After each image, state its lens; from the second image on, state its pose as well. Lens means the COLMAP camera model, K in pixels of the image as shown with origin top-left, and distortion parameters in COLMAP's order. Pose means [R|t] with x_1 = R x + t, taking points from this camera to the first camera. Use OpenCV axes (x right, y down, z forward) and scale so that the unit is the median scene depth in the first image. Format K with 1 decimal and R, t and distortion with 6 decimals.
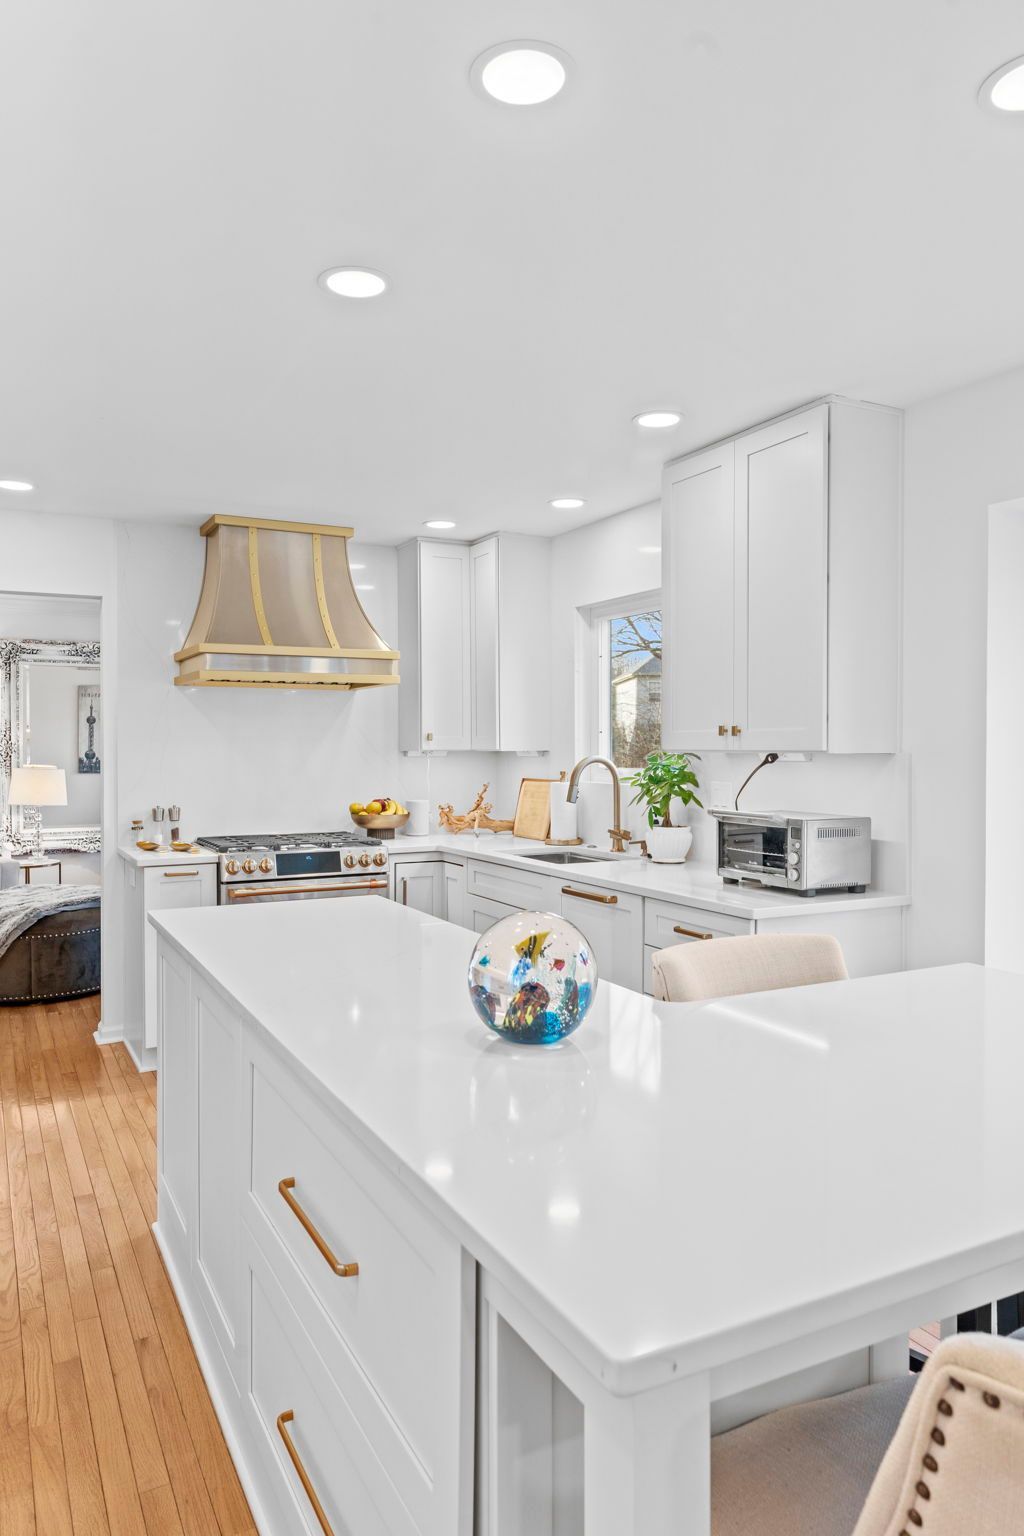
lens RADIAL K [[1018.8, 0, 507.9], [0, 1018.8, 759.6], [0, 0, 1]] dist [-0.003708, 0.004935]
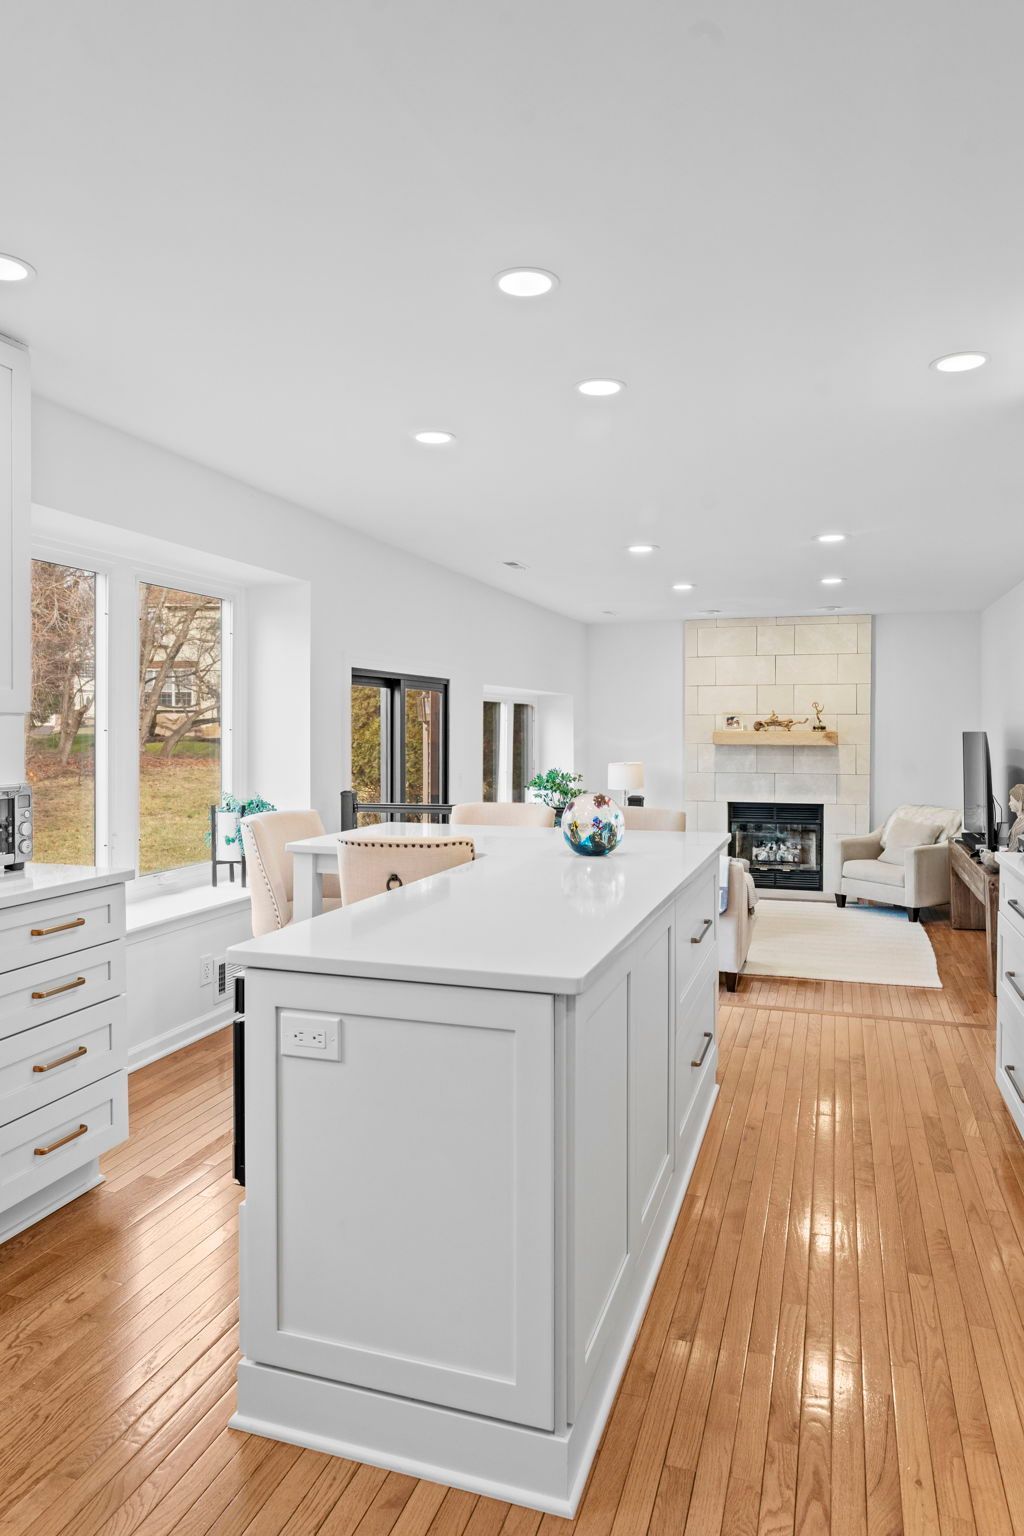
lens RADIAL K [[992.9, 0, 505.0], [0, 992.9, 748.9], [0, 0, 1]] dist [0.003654, -0.004866]
pose [[-0.693210, -0.017674, 0.720519, -0.453518], [0.006034, 0.999522, 0.030323, -0.000503], [-0.720710, 0.025368, -0.692772, 0.882343]]
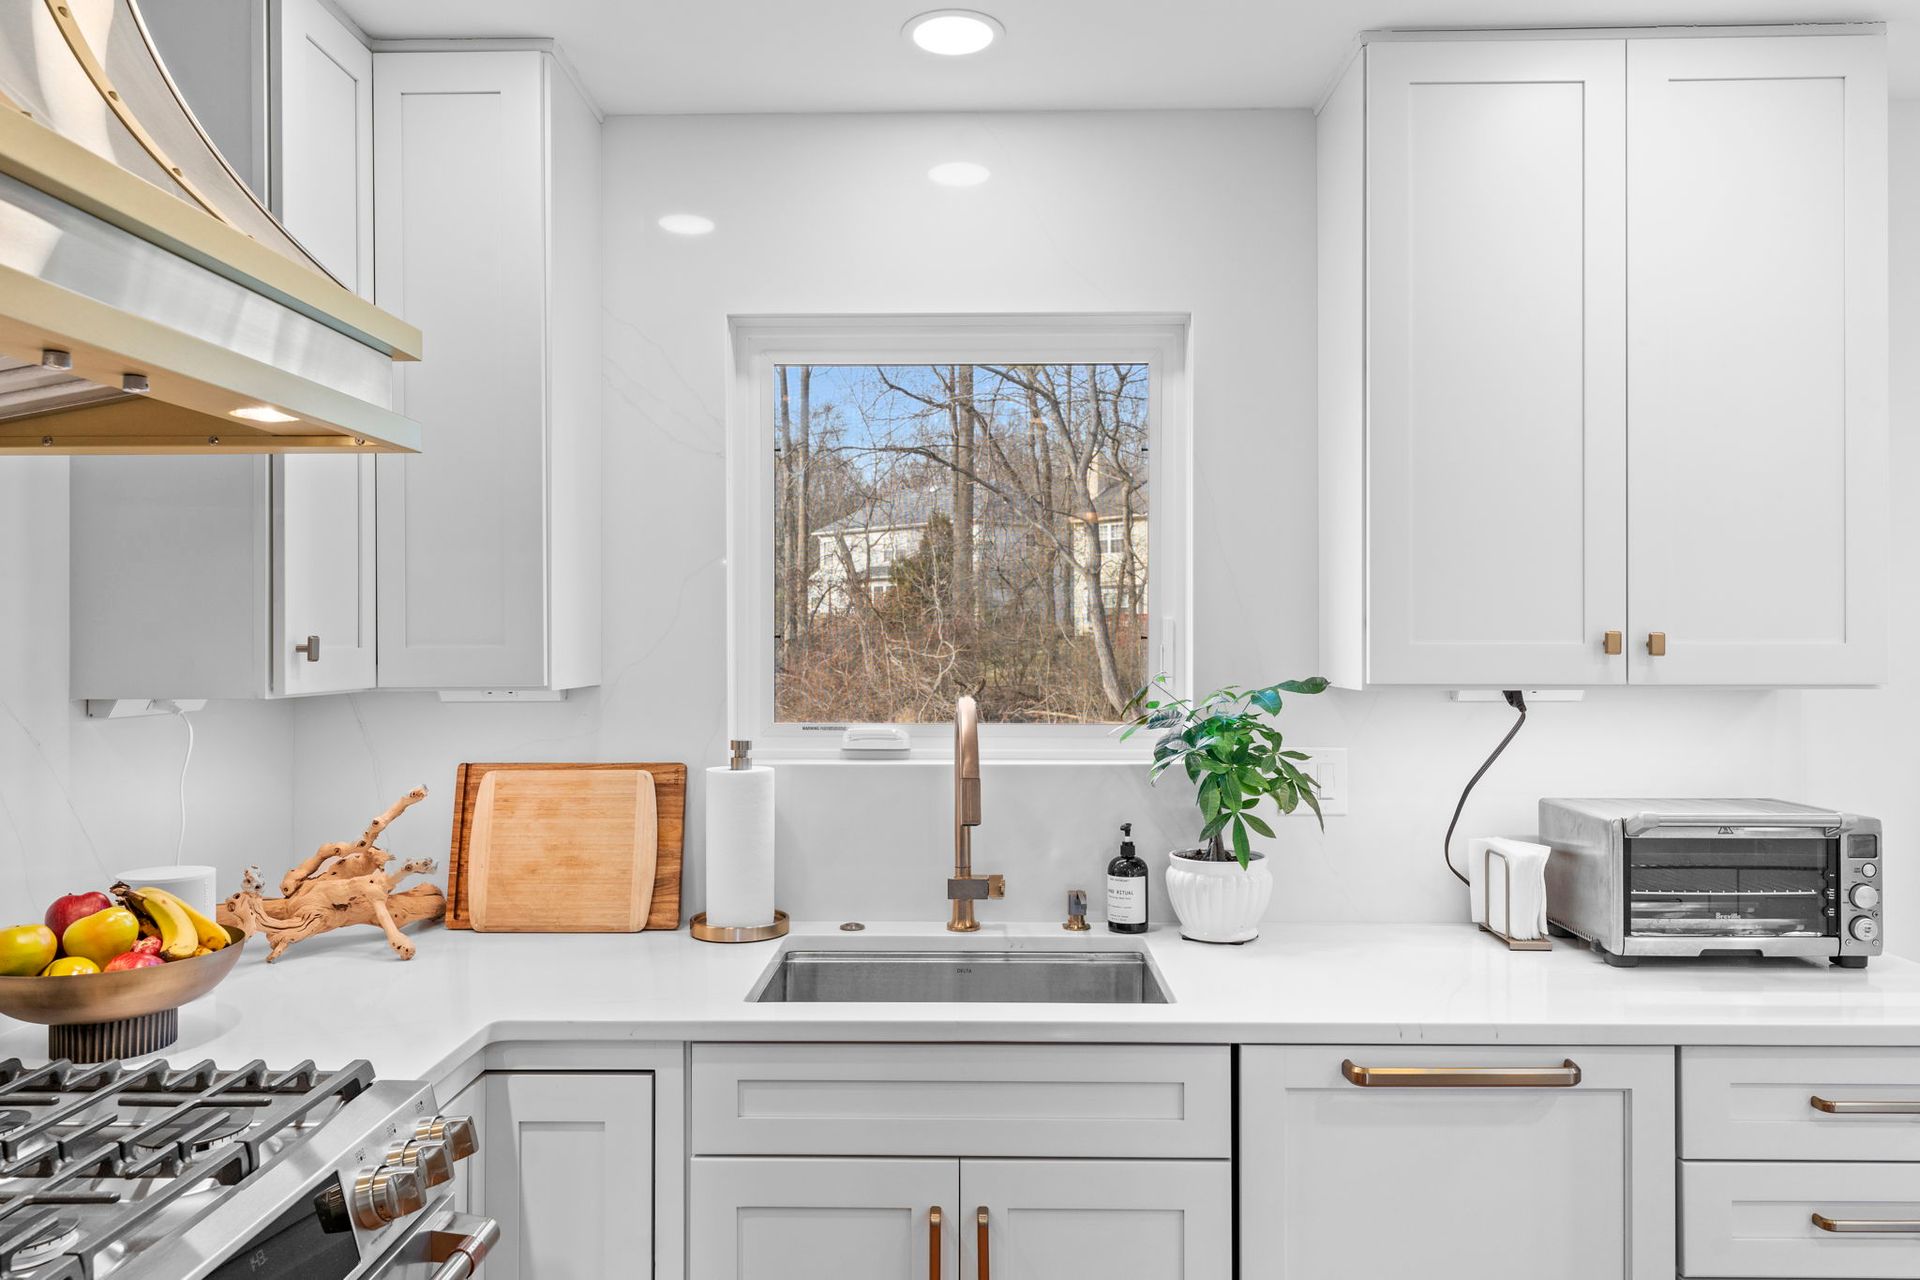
lens RADIAL K [[1282.9, 0, 957.1], [0, 1282.9, 641.0], [0, 0, 1]] dist [0.001019, -0.000445]
pose [[0.482220, 0.001967, 0.876048, -0.338944], [0.012599, 0.999878, -0.009181, -0.020963], [-0.875960, 0.015465, 0.482136, 0.731275]]
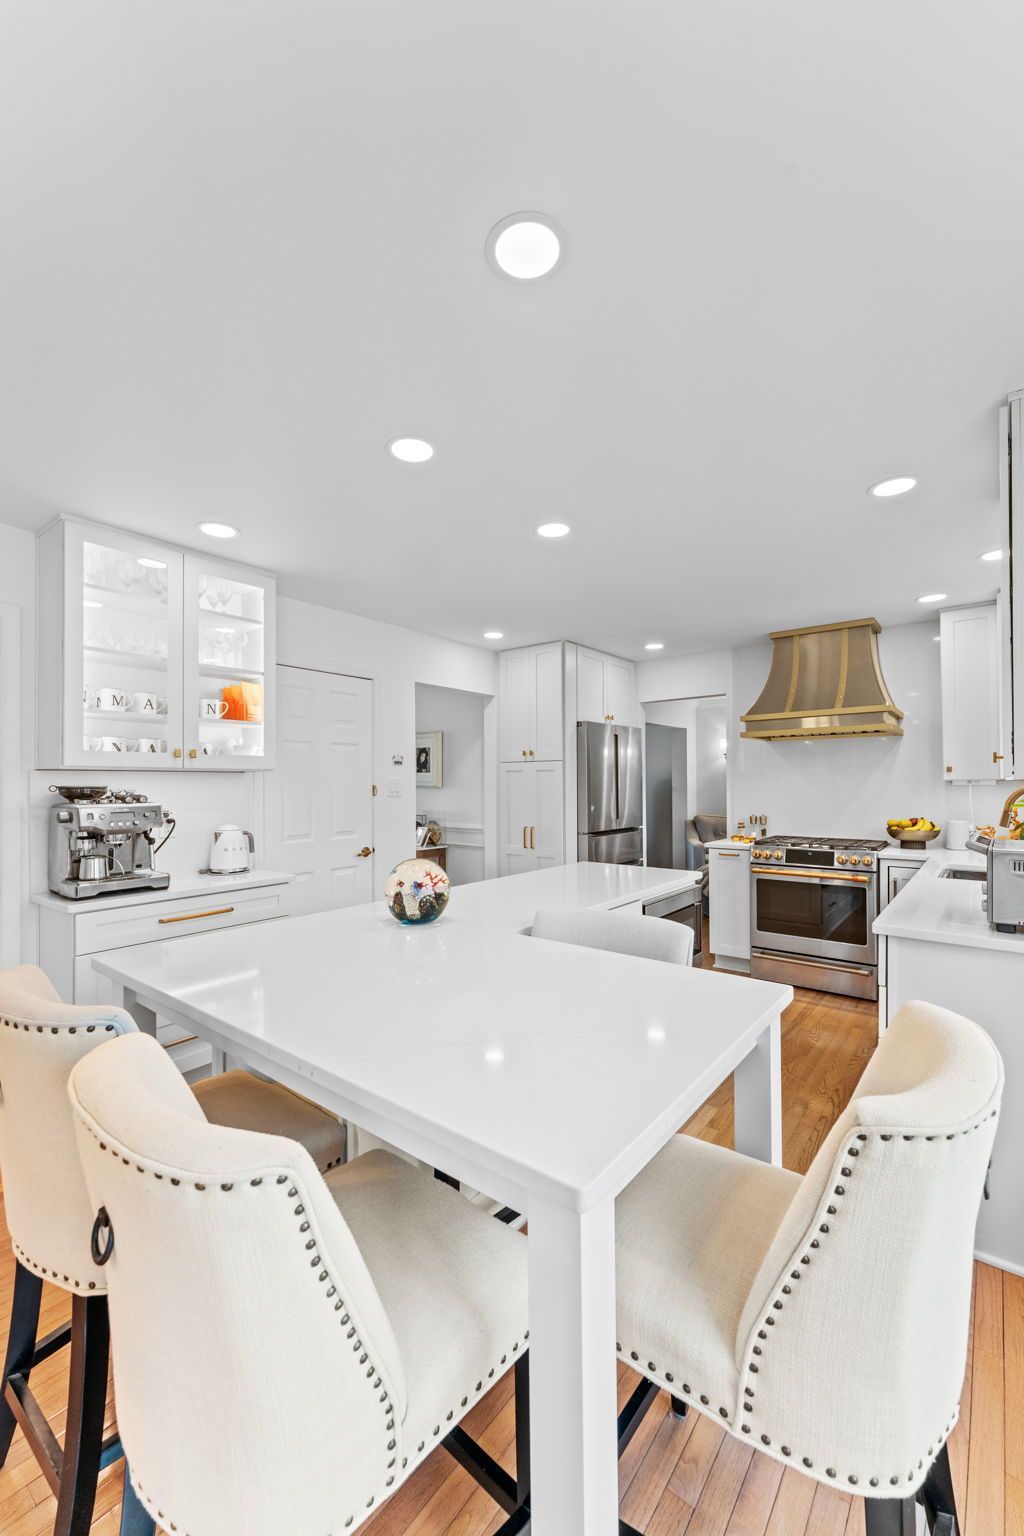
lens RADIAL K [[616.7, 0, 516.4], [0, 616.7, 778.3], [0, 0, 1]] dist [0.001333, -0.000164]
pose [[0.414574, -0.010868, -0.909951, 0.423491], [-0.005313, 0.999883, -0.014363, 0.002551], [0.910000, 0.010789, 0.414467, 0.238481]]
